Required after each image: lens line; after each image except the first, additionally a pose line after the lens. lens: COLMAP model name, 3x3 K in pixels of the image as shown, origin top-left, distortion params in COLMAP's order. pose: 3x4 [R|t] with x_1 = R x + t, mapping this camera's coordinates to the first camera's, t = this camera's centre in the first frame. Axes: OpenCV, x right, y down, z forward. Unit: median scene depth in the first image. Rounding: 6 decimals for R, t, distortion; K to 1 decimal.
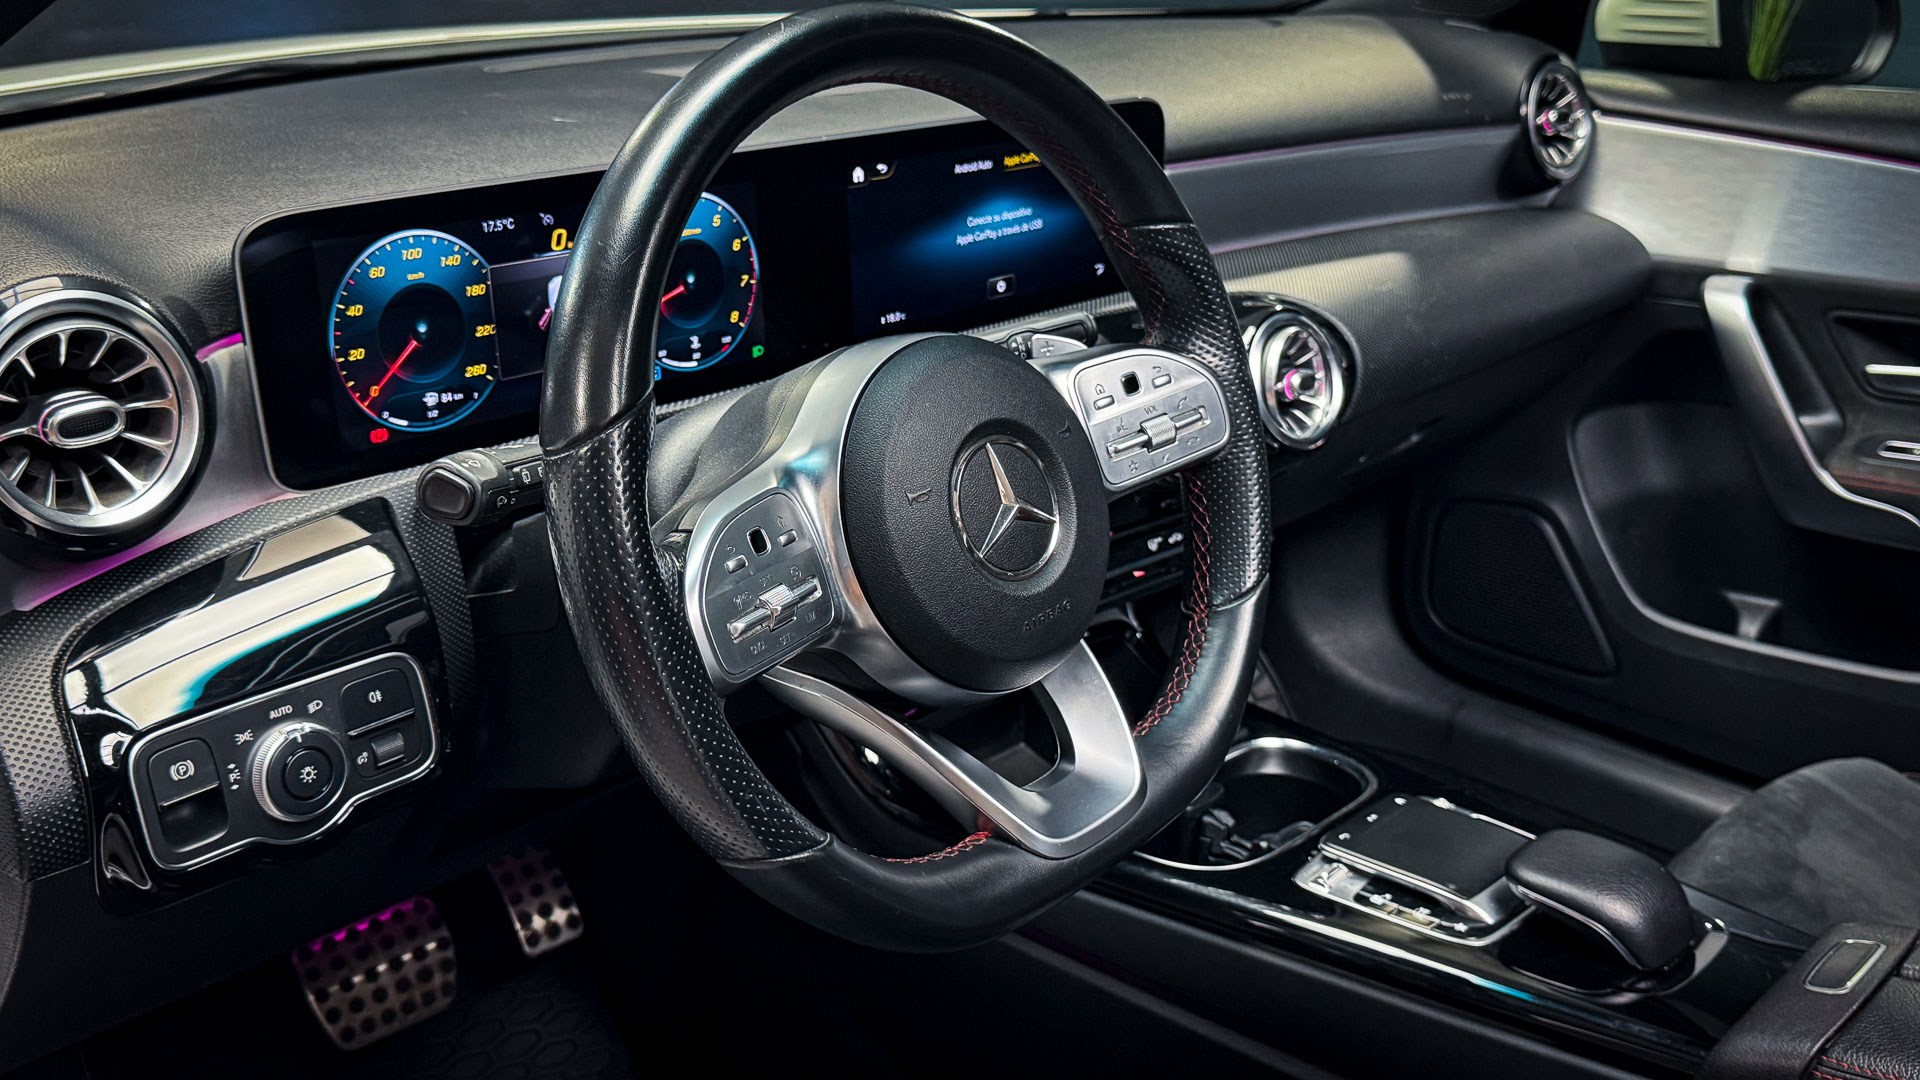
lens RADIAL K [[1893.9, 0, 960.0], [0, 1893.9, 540.0], [0, 0, 1]] dist [0.123695, -0.004514]
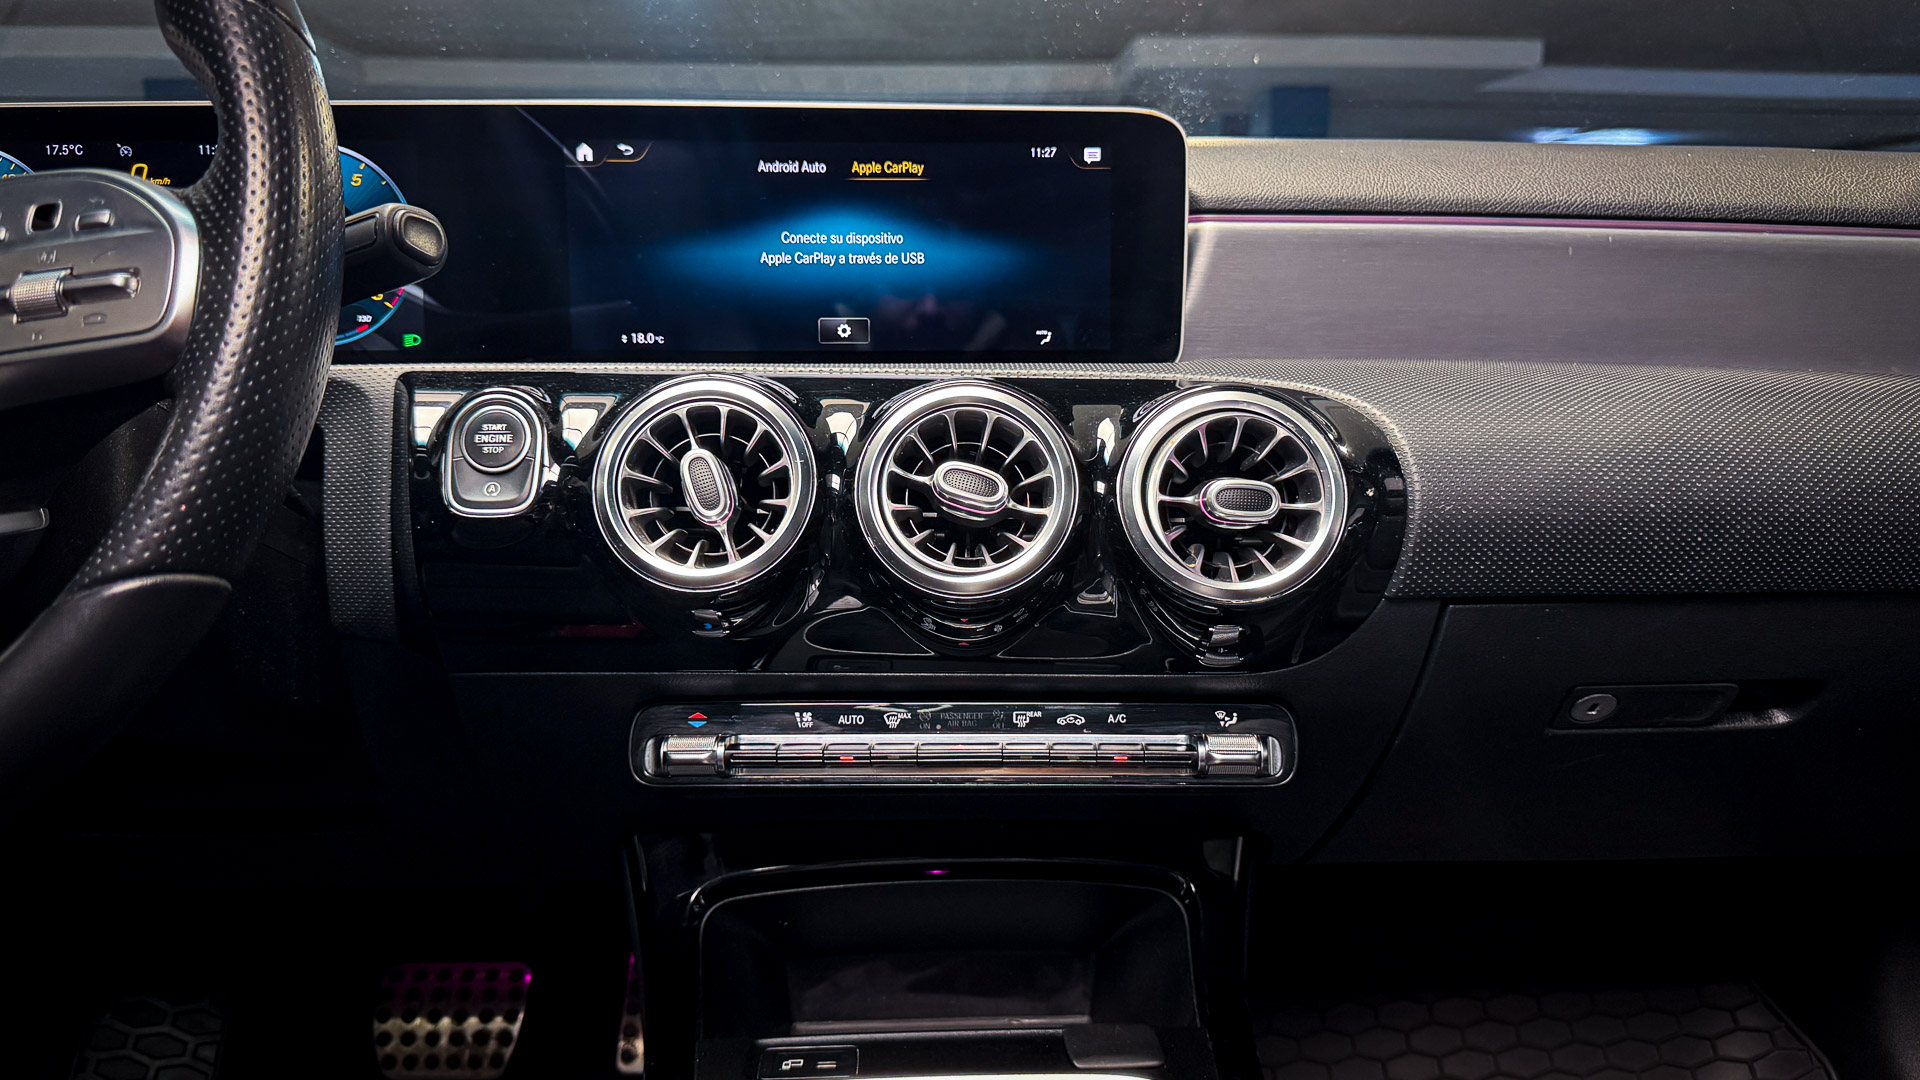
lens RADIAL K [[1349.6, 0, 960.0], [0, 1349.6, 540.0], [0, 0, 1]] dist [0.093918, -0.165821]
pose [[0.716302, 0.074571, -0.693794, 0.449881], [-0.229357, 0.964190, -0.133163, 0.010615], [0.659019, 0.254511, 0.707755, 0.677531]]
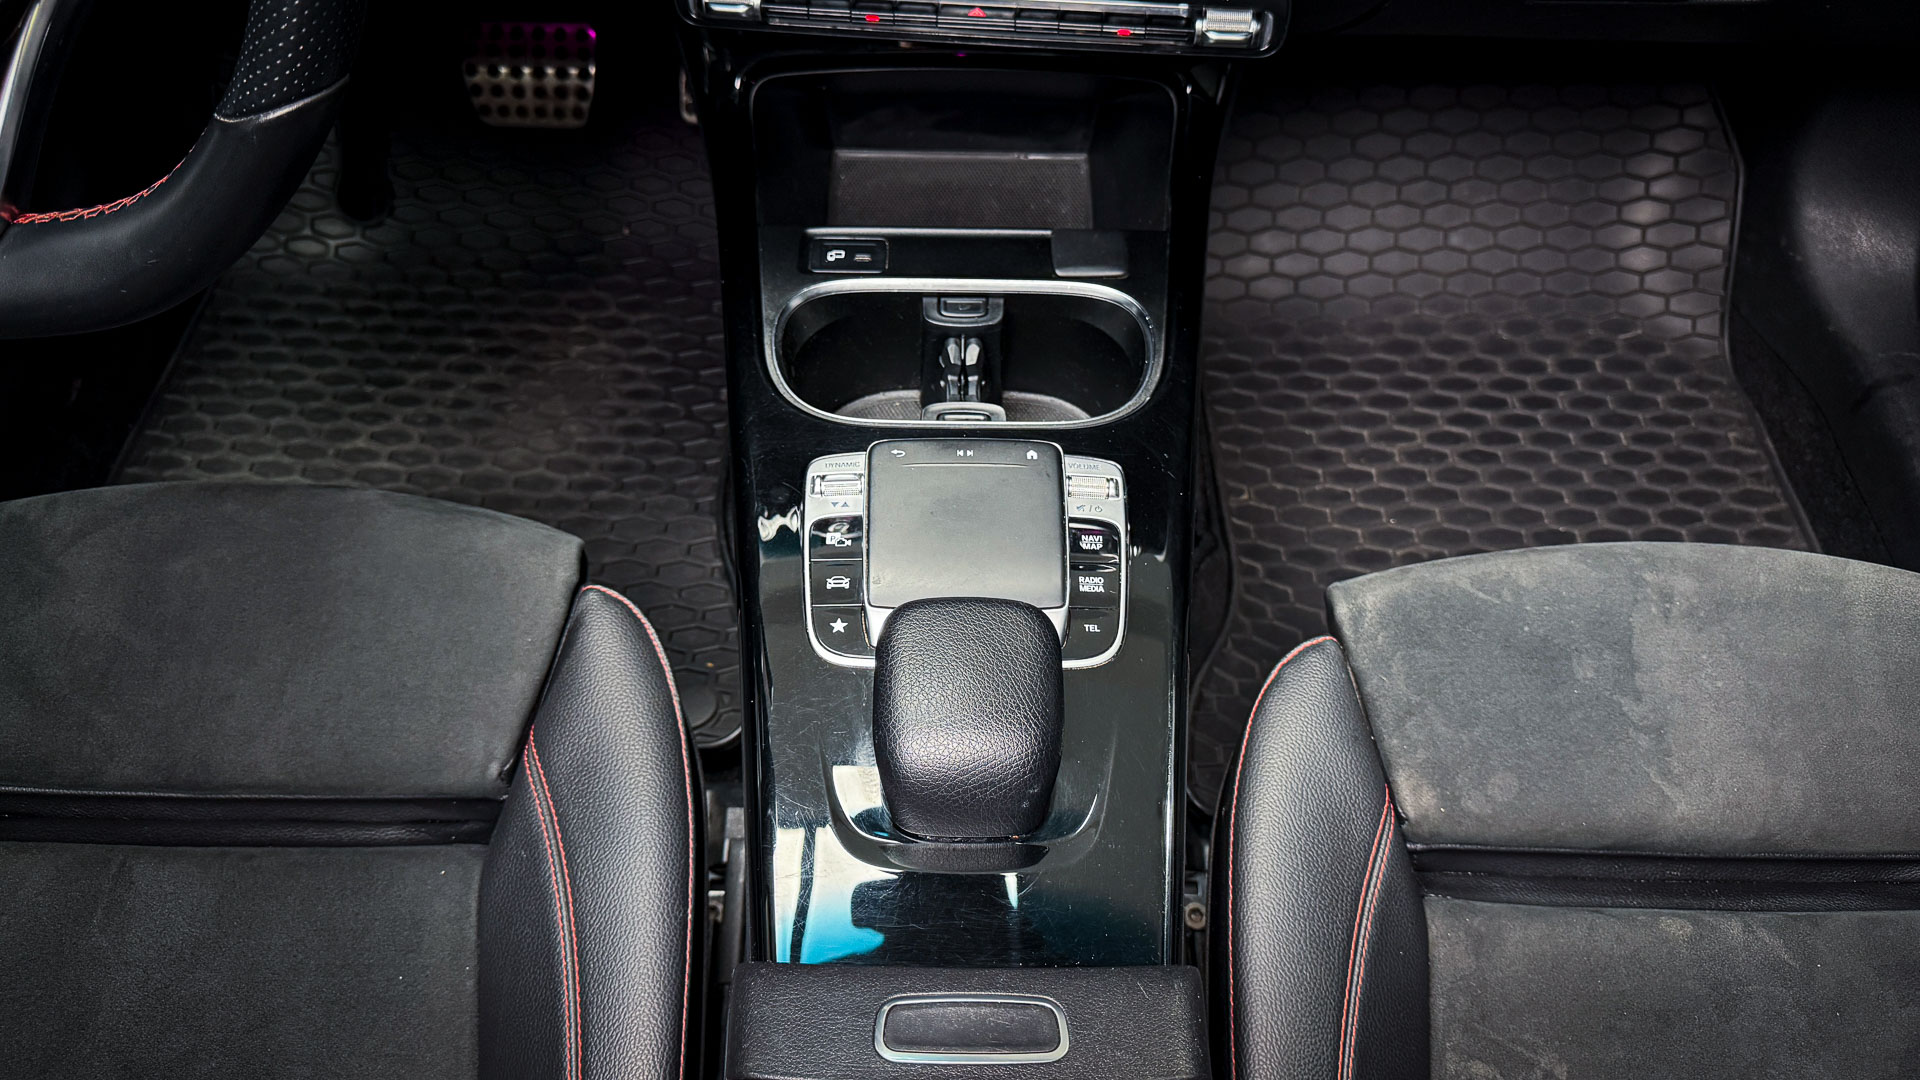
lens RADIAL K [[1349.6, 0, 960.0], [0, 1349.6, 540.0], [0, 0, 1]] dist [0.093918, -0.165821]
pose [[0.683781, 0.590064, -0.429265, 0.463185], [-0.259946, 0.746672, 0.612298, -0.162116], [0.681816, -0.307092, 0.663944, 0.617501]]
